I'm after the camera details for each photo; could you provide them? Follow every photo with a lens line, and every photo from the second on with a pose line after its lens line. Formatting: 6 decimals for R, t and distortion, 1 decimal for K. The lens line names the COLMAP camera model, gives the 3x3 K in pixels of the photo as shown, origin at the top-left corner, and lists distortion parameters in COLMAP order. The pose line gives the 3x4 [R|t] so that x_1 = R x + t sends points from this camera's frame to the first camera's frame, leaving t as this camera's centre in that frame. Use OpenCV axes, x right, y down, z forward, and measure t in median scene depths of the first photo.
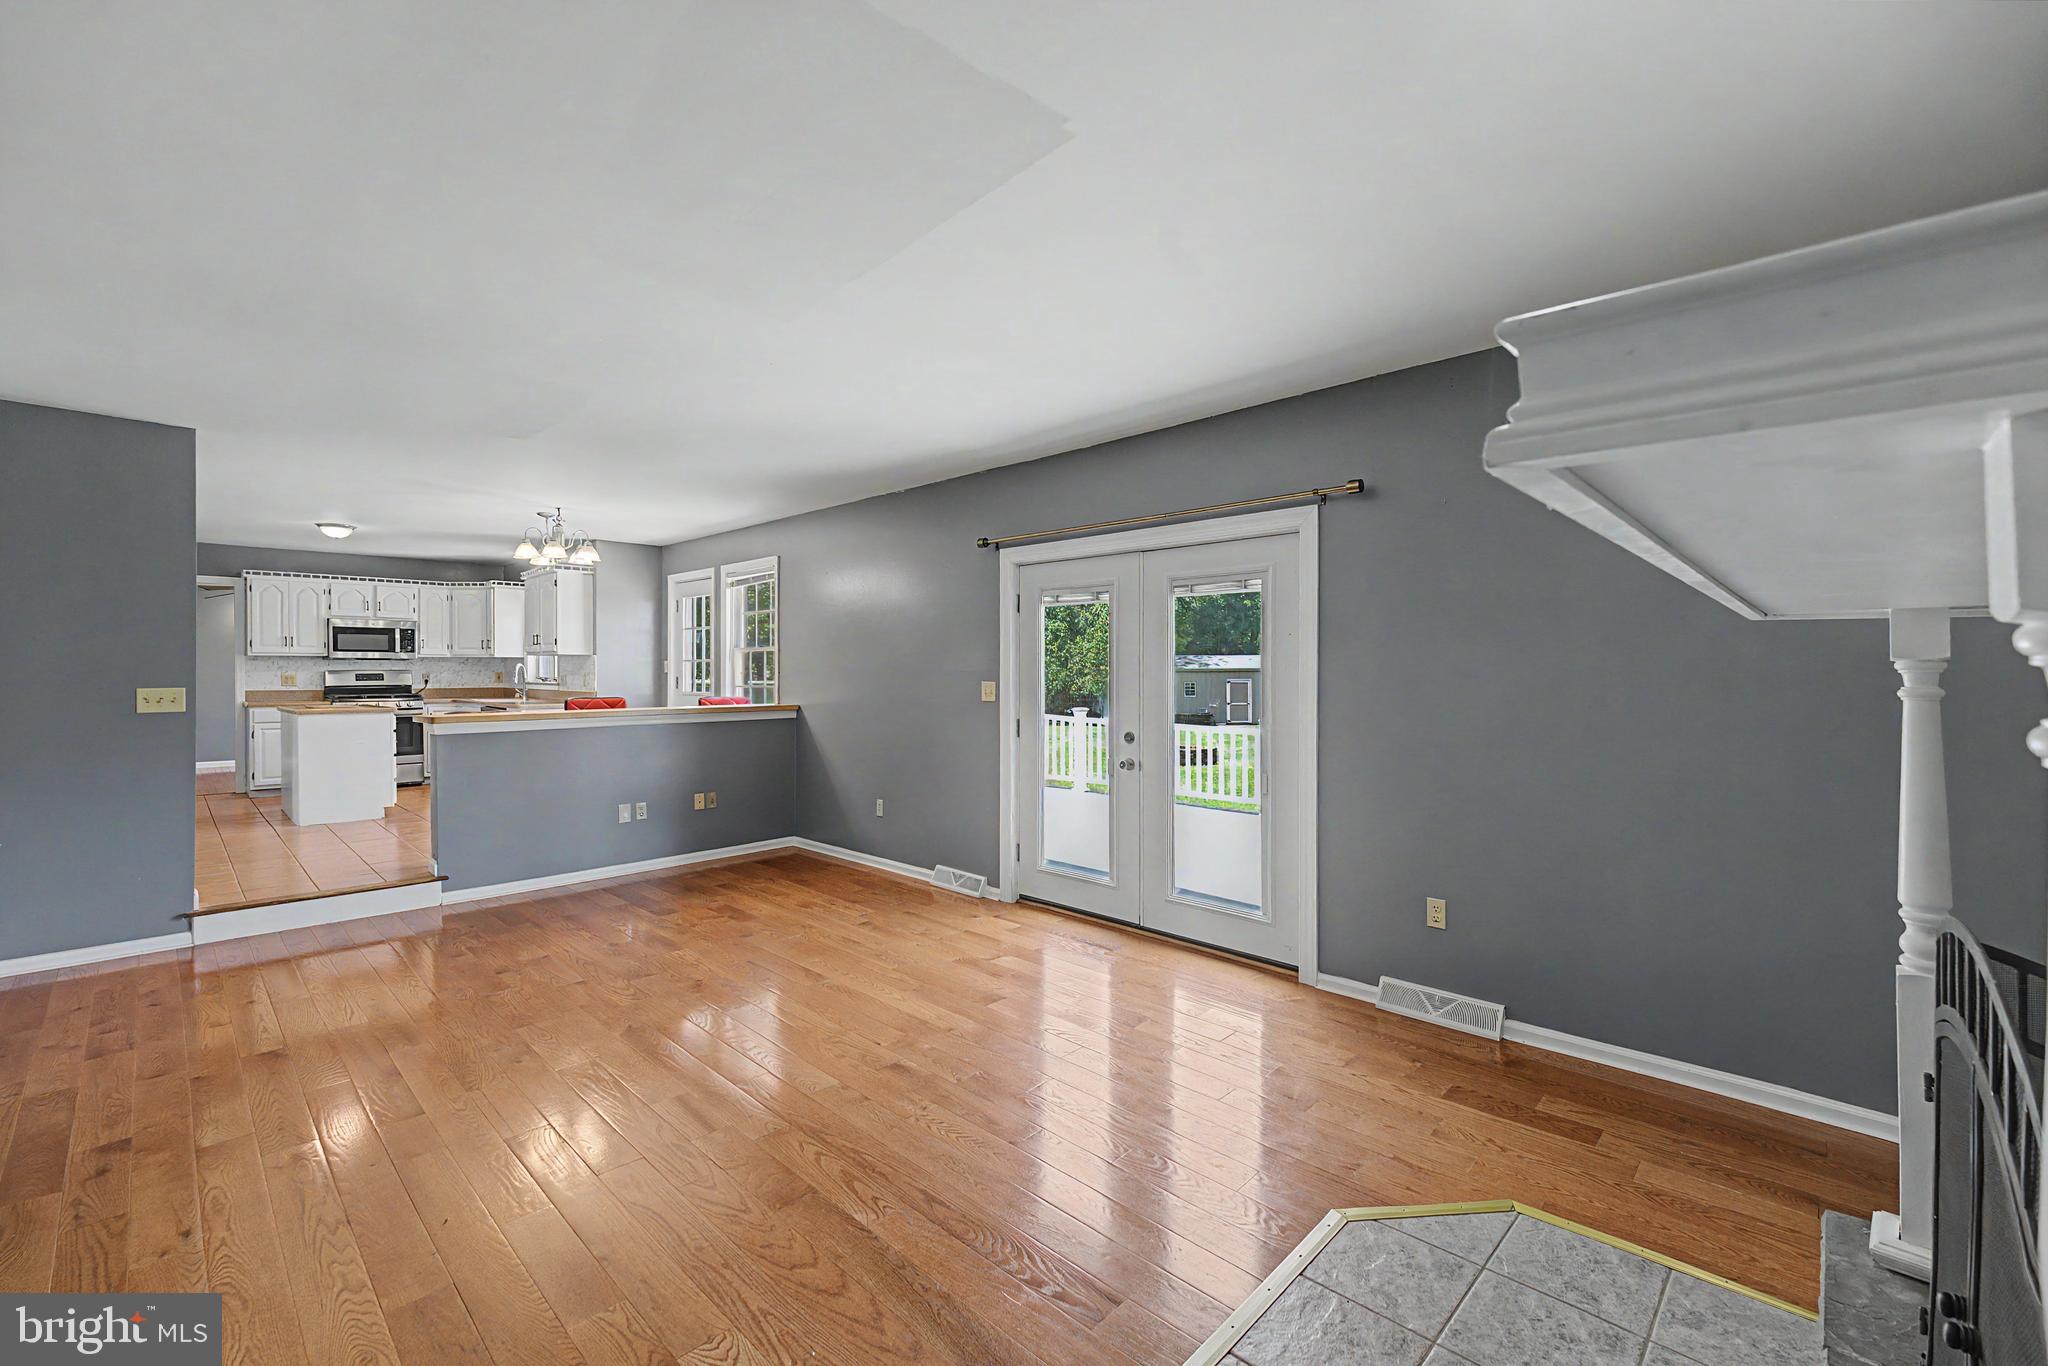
lens RADIAL K [[865.3, 0, 1027.2], [0, 865.3, 676.8], [0, 0, 1]] dist [0.001248, -0.000139]
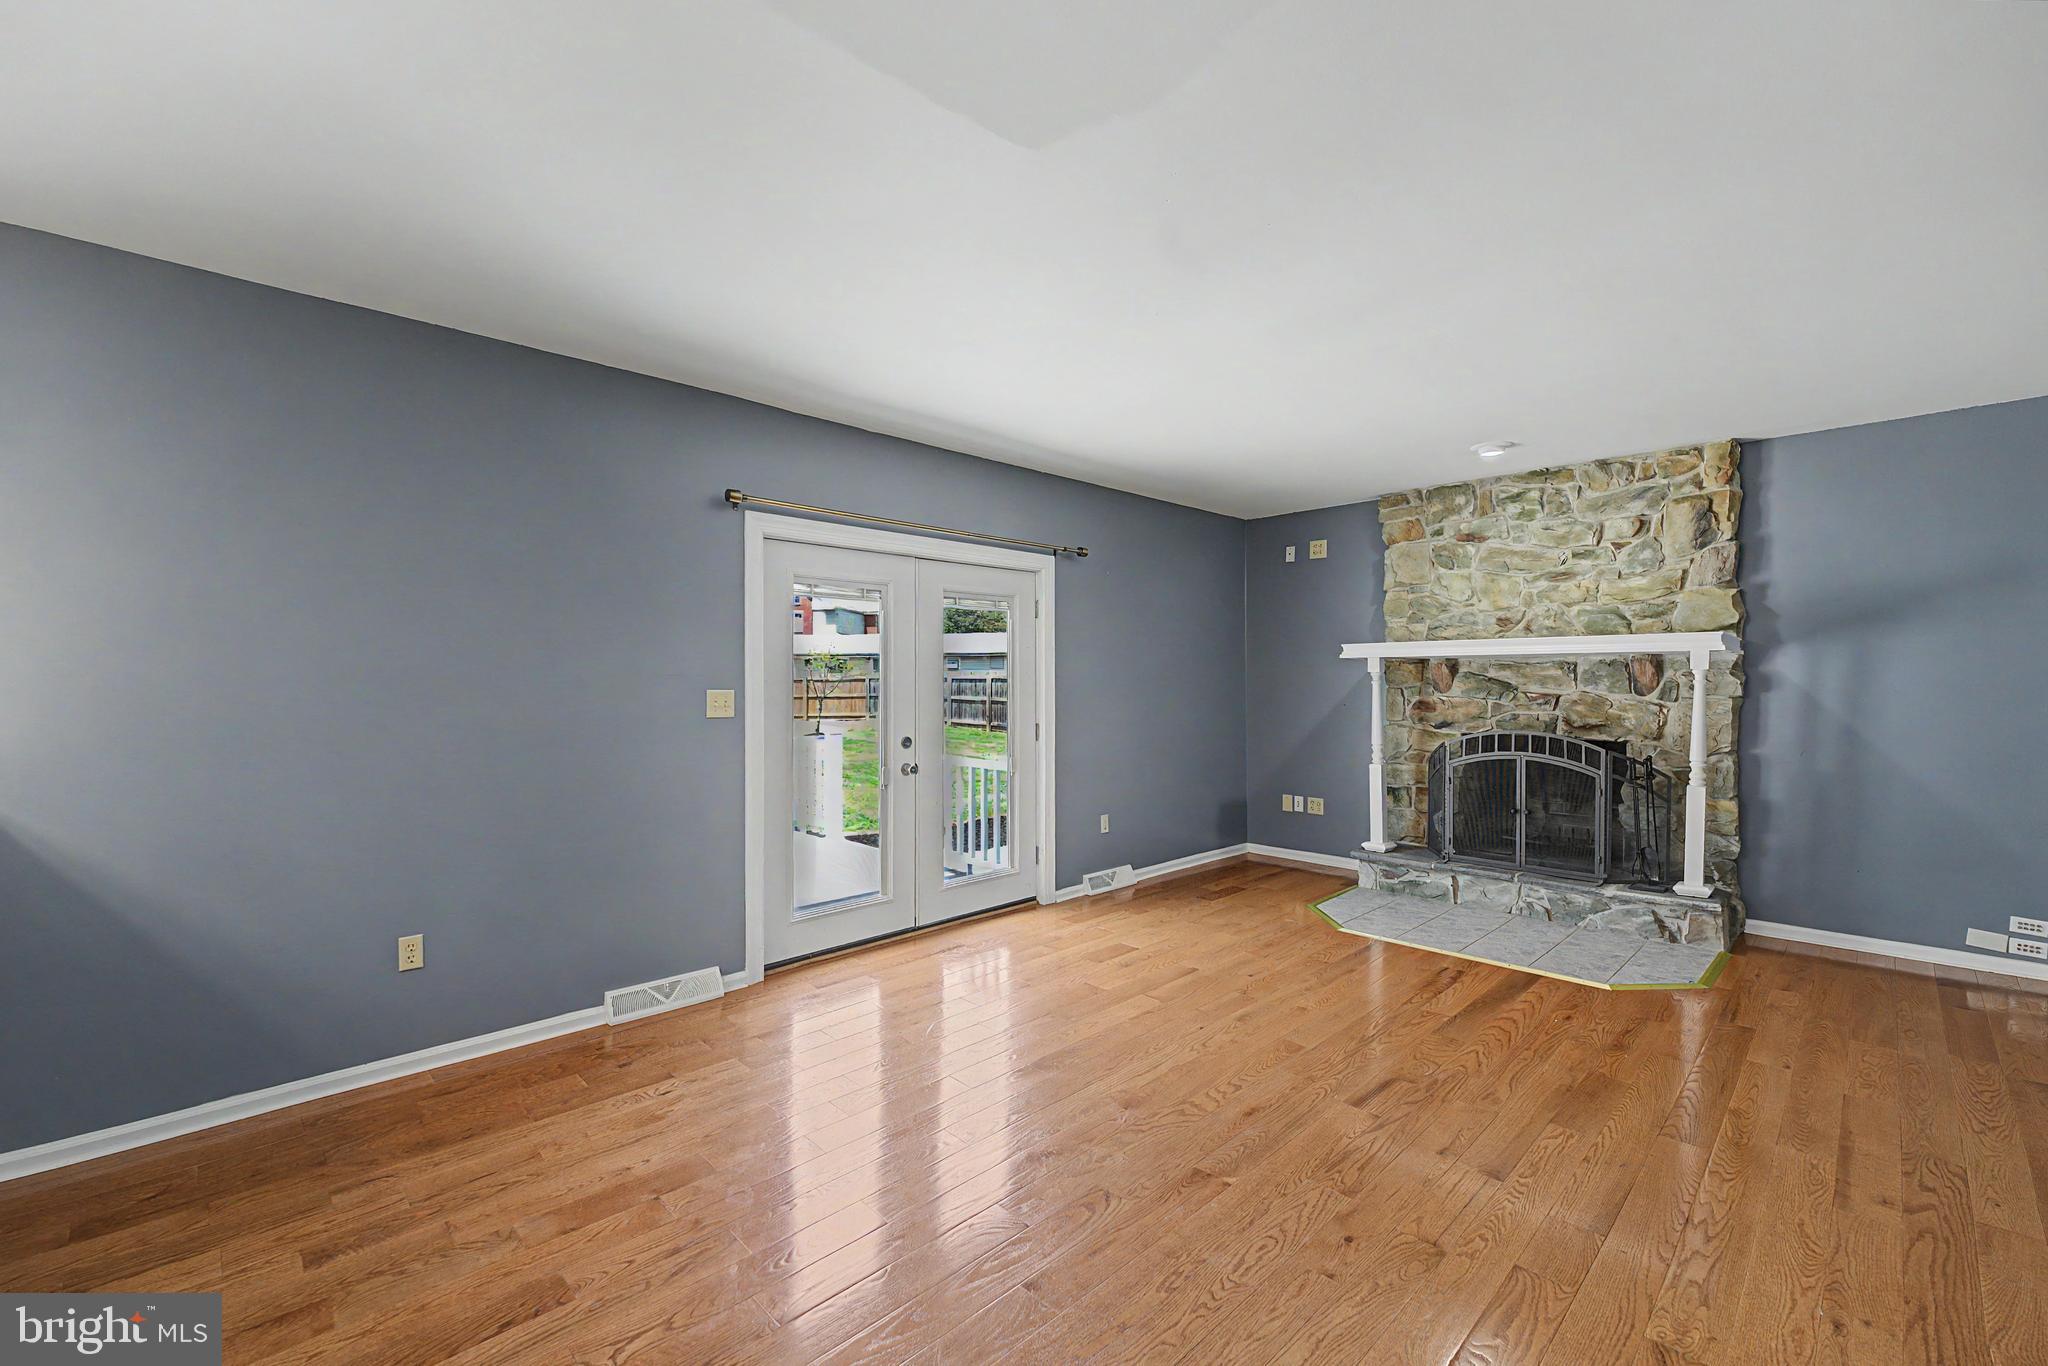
lens RADIAL K [[865.3, 0, 1027.2], [0, 865.3, 676.8], [0, 0, 1]] dist [0.001248, -0.000139]
pose [[0.004262, -0.004105, 0.999982, -0.881200], [0.002168, 0.999989, 0.004096, -0.008811], [-0.999989, 0.002150, 0.004271, 0.865151]]
